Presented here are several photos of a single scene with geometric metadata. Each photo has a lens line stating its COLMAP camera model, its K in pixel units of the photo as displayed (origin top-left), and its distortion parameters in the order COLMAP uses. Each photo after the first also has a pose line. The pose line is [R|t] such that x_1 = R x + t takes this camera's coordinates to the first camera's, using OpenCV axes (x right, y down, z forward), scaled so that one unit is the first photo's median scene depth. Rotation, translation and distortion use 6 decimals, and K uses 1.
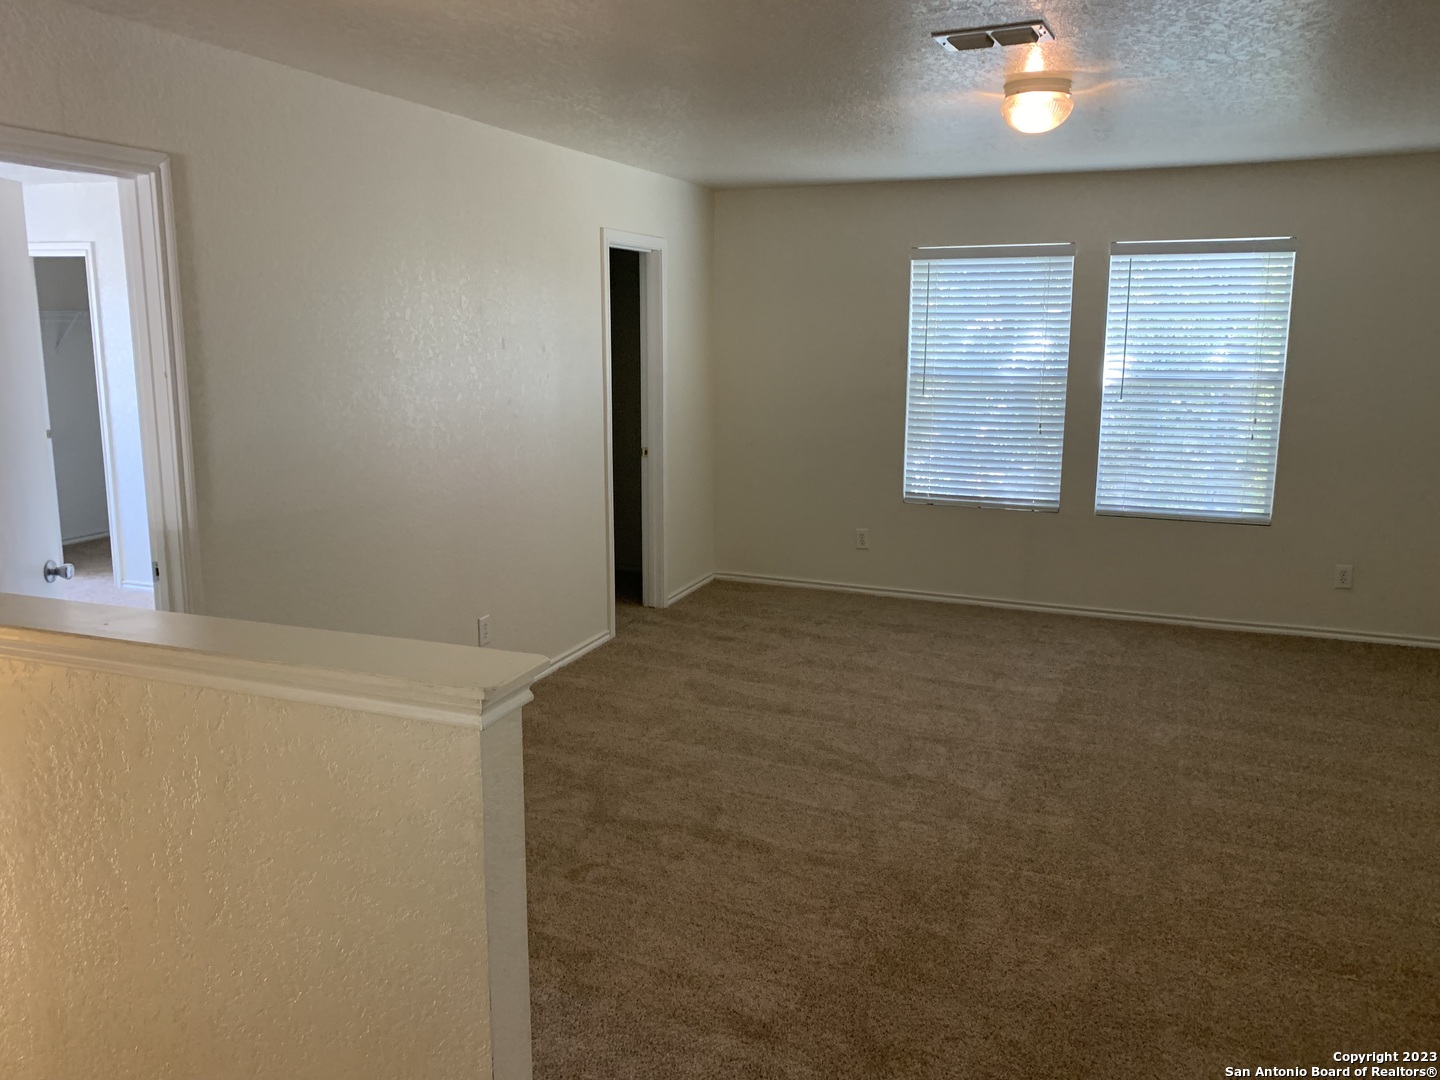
lens RADIAL K [[1060.4, 0, 720.0], [0, 1060.4, 540.0], [0, 0, 1]] dist [0.051423, -0.164353]
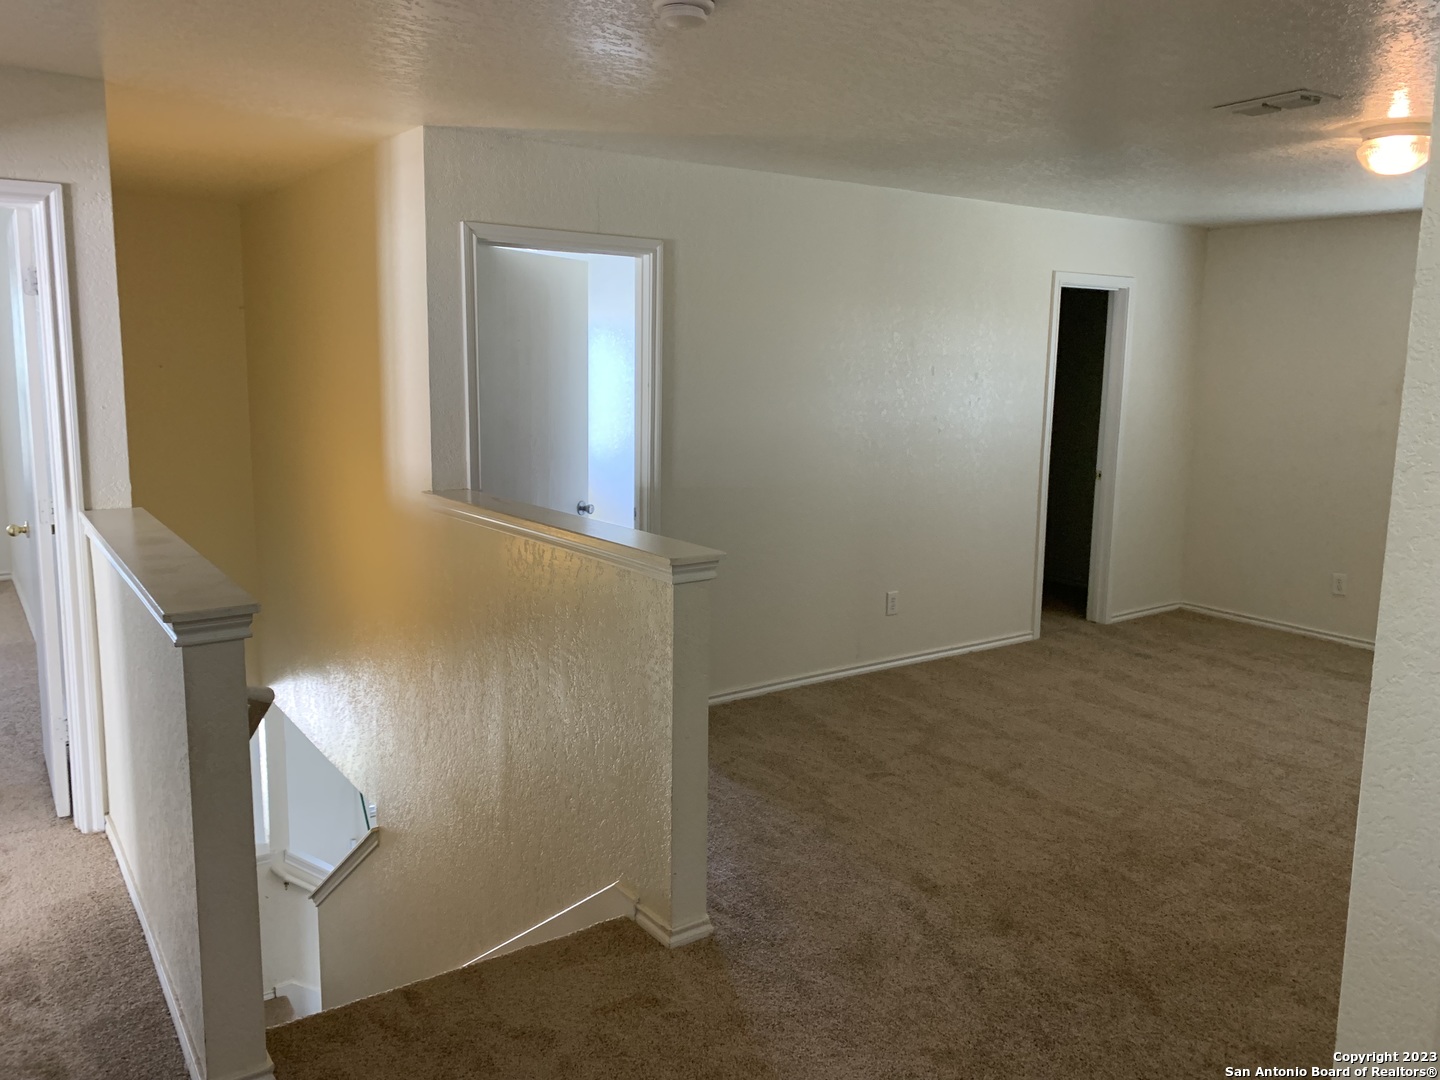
lens RADIAL K [[1104.9, 0, 720.0], [0, 1104.9, 540.0], [0, 0, 1]] dist [0.055196, -0.188474]
pose [[0.828256, 0.092361, -0.552685, 0.331802], [-0.116303, 0.993179, -0.008318, 0.049280], [0.548147, 0.071169, 0.833349, -0.187977]]
